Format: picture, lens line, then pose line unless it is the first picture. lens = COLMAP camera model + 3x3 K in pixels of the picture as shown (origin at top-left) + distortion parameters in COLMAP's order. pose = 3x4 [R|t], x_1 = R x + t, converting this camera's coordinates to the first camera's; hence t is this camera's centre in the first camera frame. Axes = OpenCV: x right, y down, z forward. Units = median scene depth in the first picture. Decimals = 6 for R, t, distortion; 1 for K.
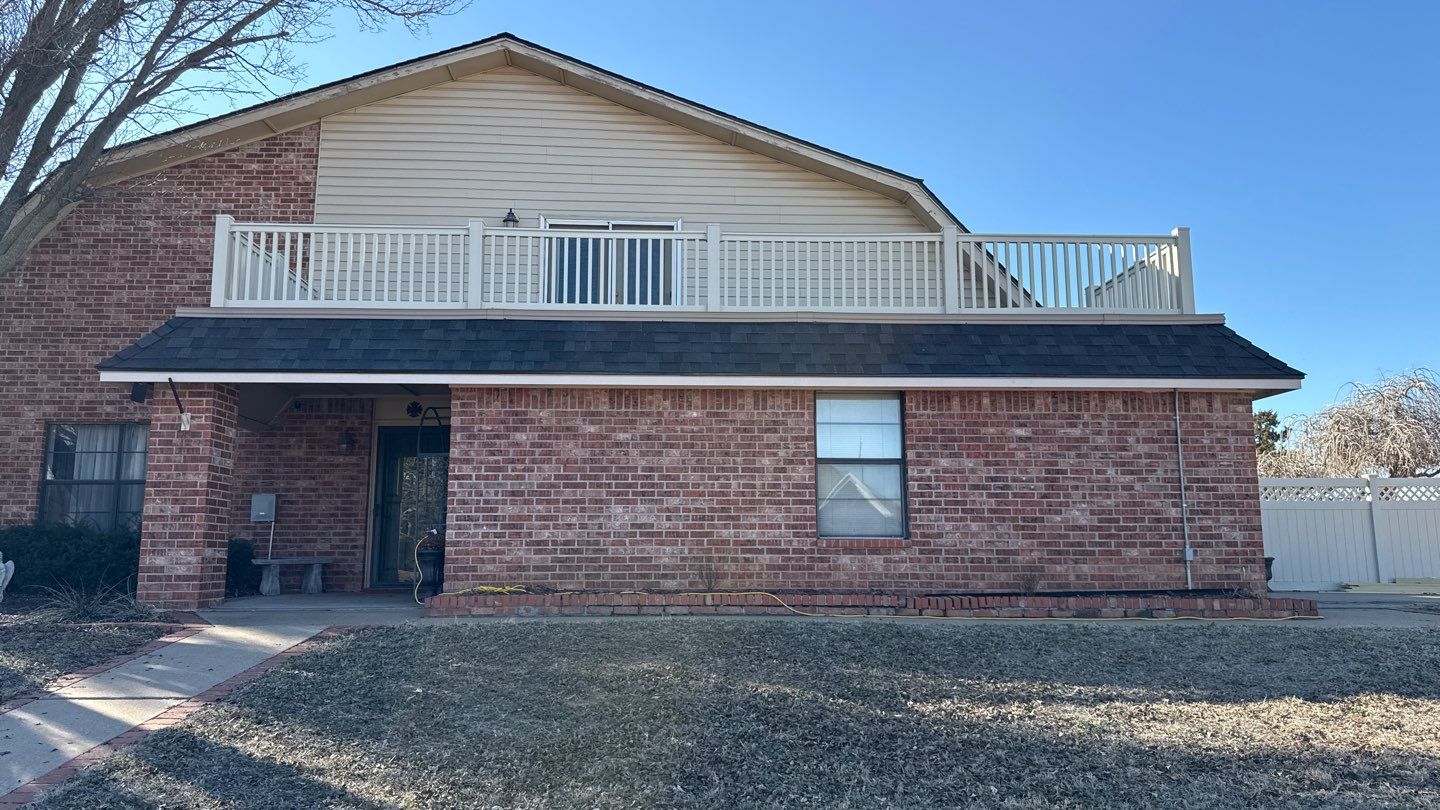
lens RADIAL K [[1026.0, 0, 705.5], [0, 1026.0, 408.0], [0, 0, 1]] dist [0.013627, -0.006604]
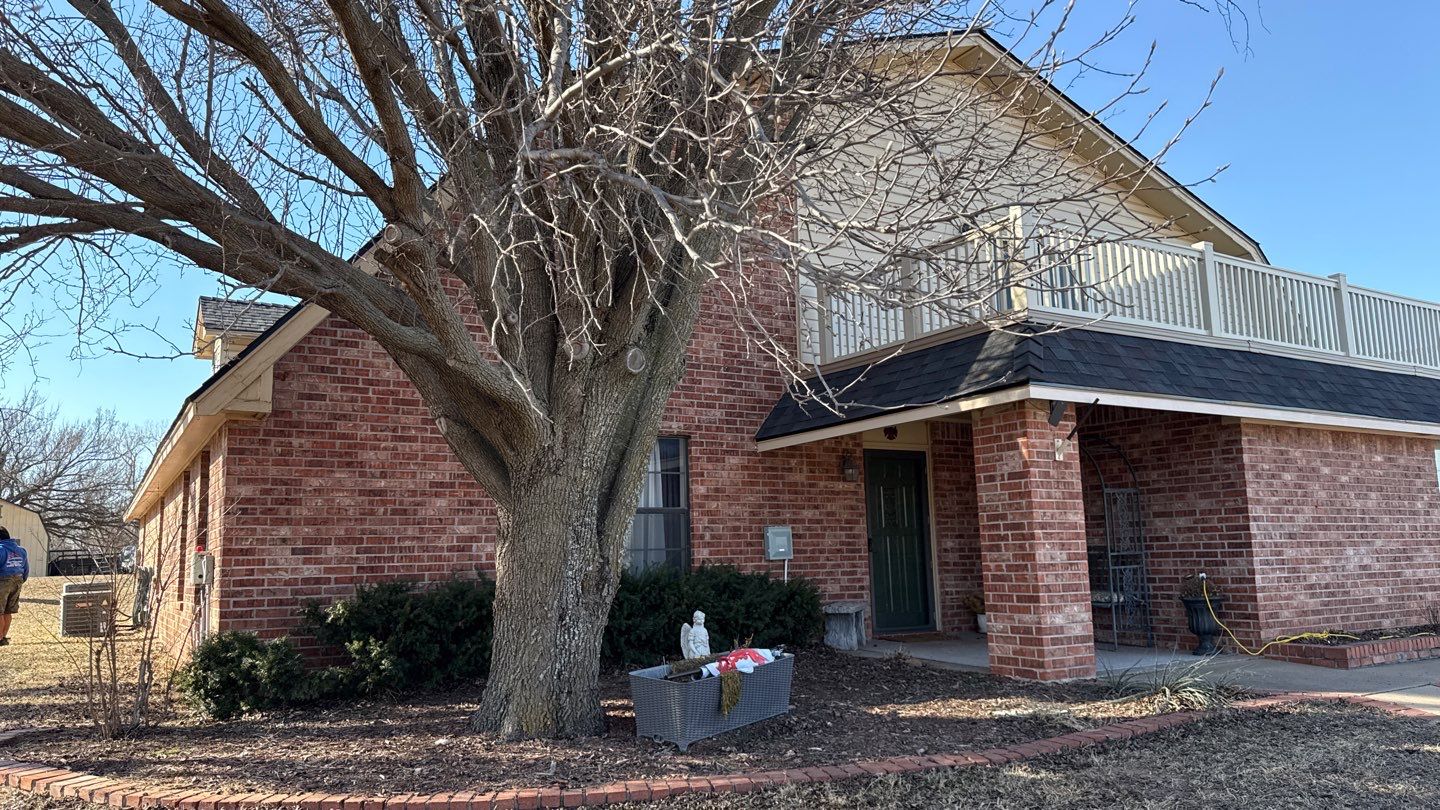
lens RADIAL K [[1026.0, 0, 712.5], [0, 1026.0, 404.6], [0, 0, 1]] dist [0.013627, -0.006604]
pose [[0.893385, 0.055749, 0.445819, -1.096828], [-0.051012, 0.998442, -0.022630, 0.009537], [-0.446386, -0.002525, 0.894837, 0.370261]]
